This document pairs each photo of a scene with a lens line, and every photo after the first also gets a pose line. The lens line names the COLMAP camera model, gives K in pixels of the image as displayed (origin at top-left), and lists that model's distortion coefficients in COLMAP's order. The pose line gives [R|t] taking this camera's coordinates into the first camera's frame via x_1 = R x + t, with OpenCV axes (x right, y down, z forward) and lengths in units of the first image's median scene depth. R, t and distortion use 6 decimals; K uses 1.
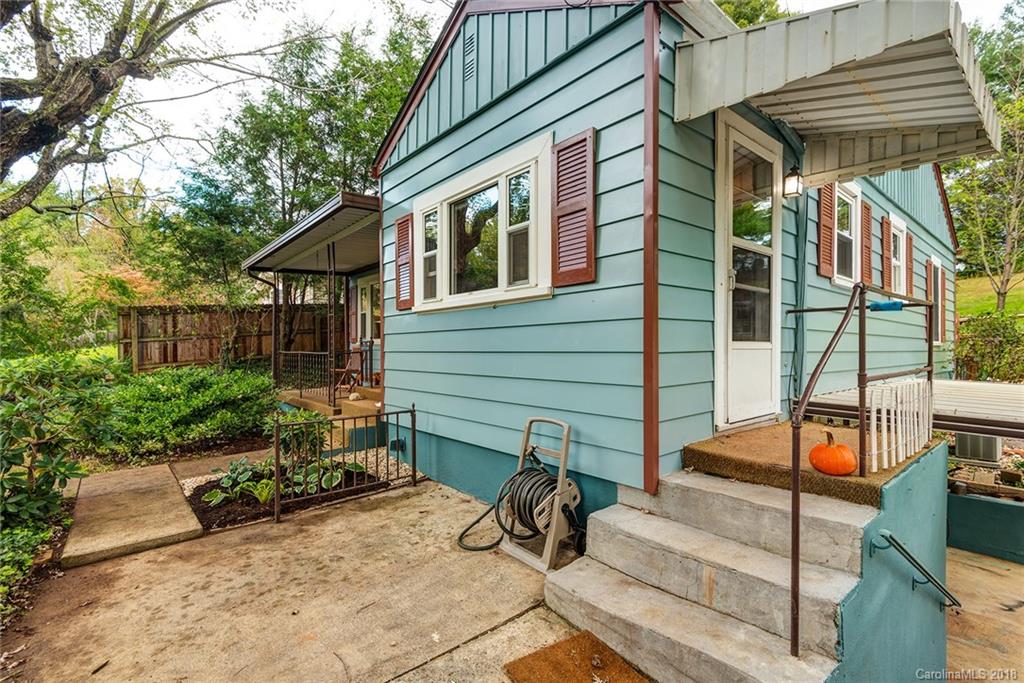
lens RADIAL K [[476.0, 0, 497.8], [0, 476.0, 346.9], [0, 0, 1]] dist [0.009686, -0.005880]
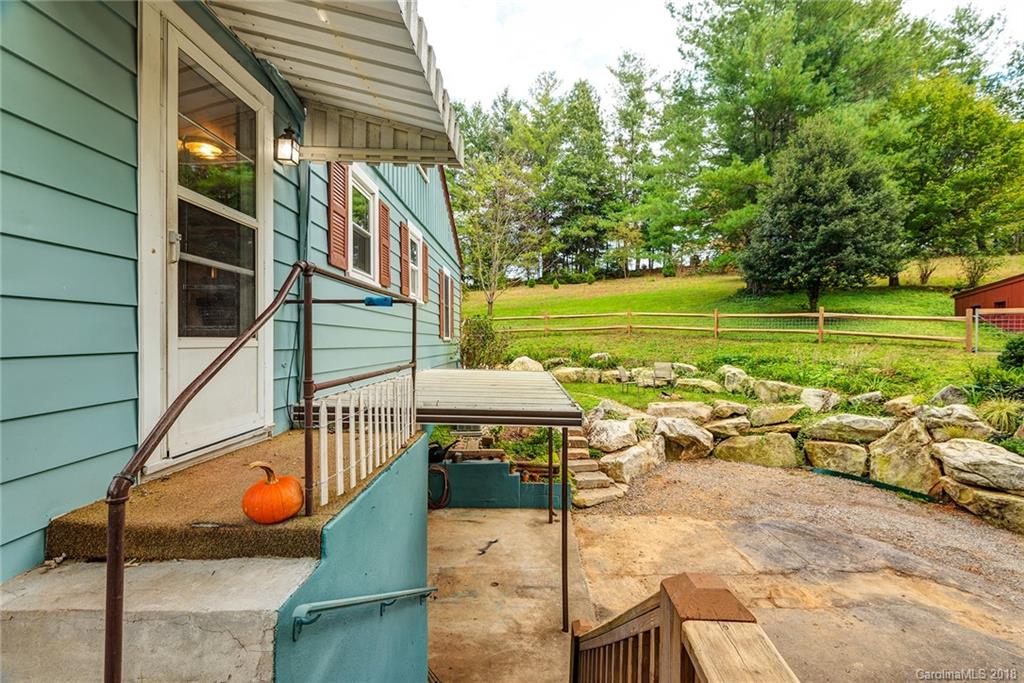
lens RADIAL K [[476.0, 0, 506.4], [0, 476.0, 348.0], [0, 0, 1]] dist [0.009686, -0.005880]
pose [[0.670322, -0.014845, 0.741922, 0.250417], [0.005028, 0.999868, 0.015462, -0.003982], [-0.742054, -0.006634, 0.670308, 0.154594]]
